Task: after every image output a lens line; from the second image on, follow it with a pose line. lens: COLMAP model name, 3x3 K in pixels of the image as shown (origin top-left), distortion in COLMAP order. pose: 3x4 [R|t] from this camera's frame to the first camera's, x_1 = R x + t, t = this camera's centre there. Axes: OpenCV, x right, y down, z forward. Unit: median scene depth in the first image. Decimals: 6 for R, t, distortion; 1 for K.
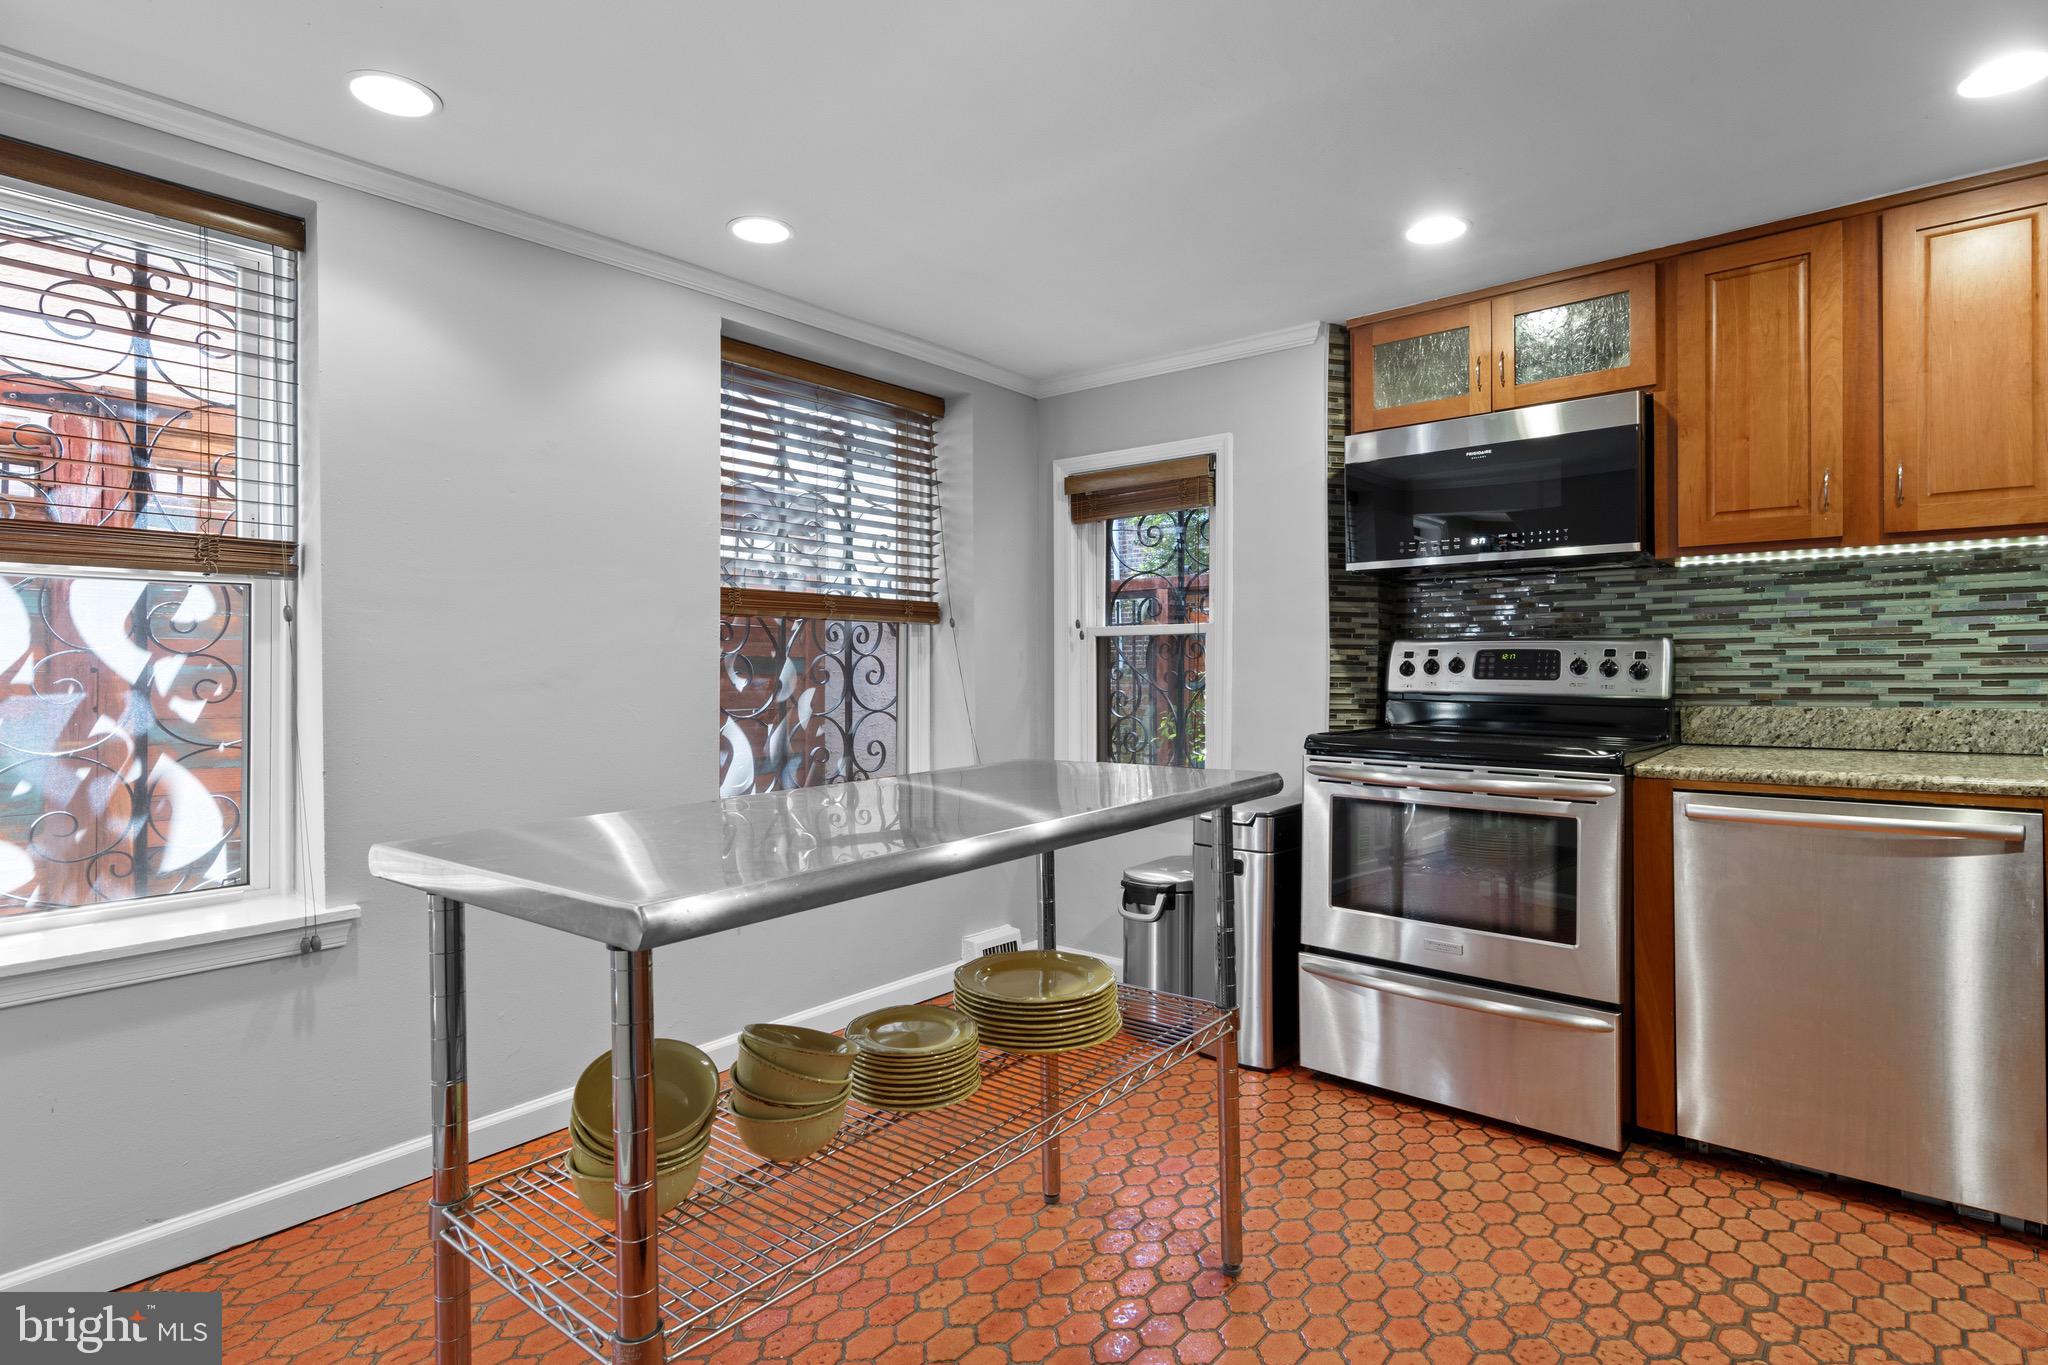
lens RADIAL K [[1048.1, 0, 993.0], [0, 1048.1, 666.7], [0, 0, 1]] dist [0.011788, -0.003727]
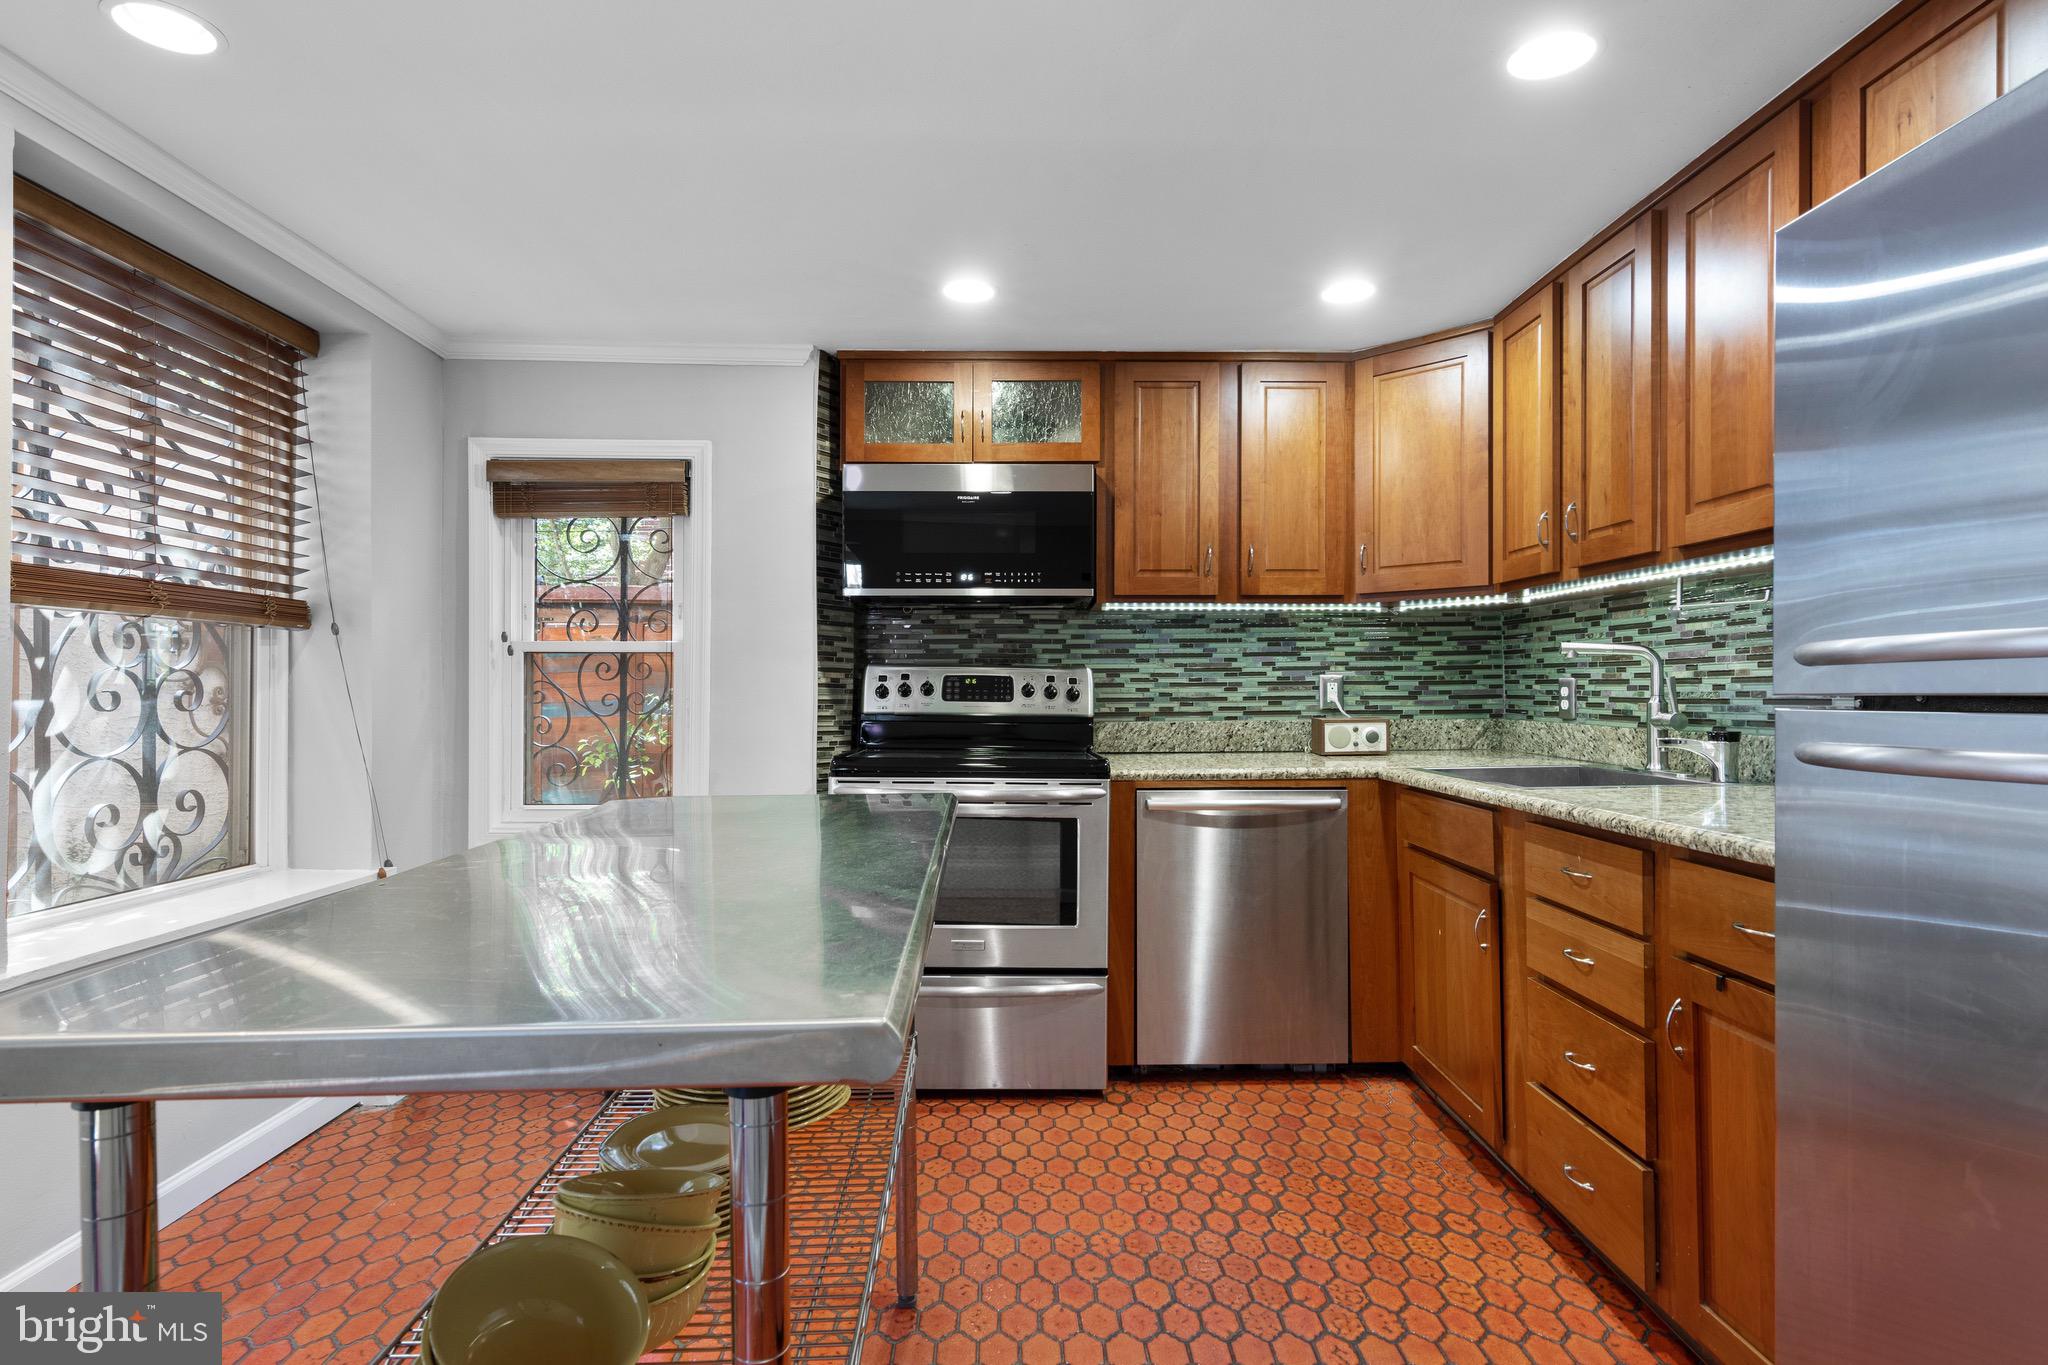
lens RADIAL K [[1048.1, 0, 1024.4], [0, 1048.1, 689.8], [0, 0, 1]] dist [0.011788, -0.003727]
pose [[0.745784, 0.006506, 0.666156, -0.233204], [-0.005018, 0.999979, -0.004148, 0.004458], [-0.666169, -0.000249, 0.745801, 0.131549]]
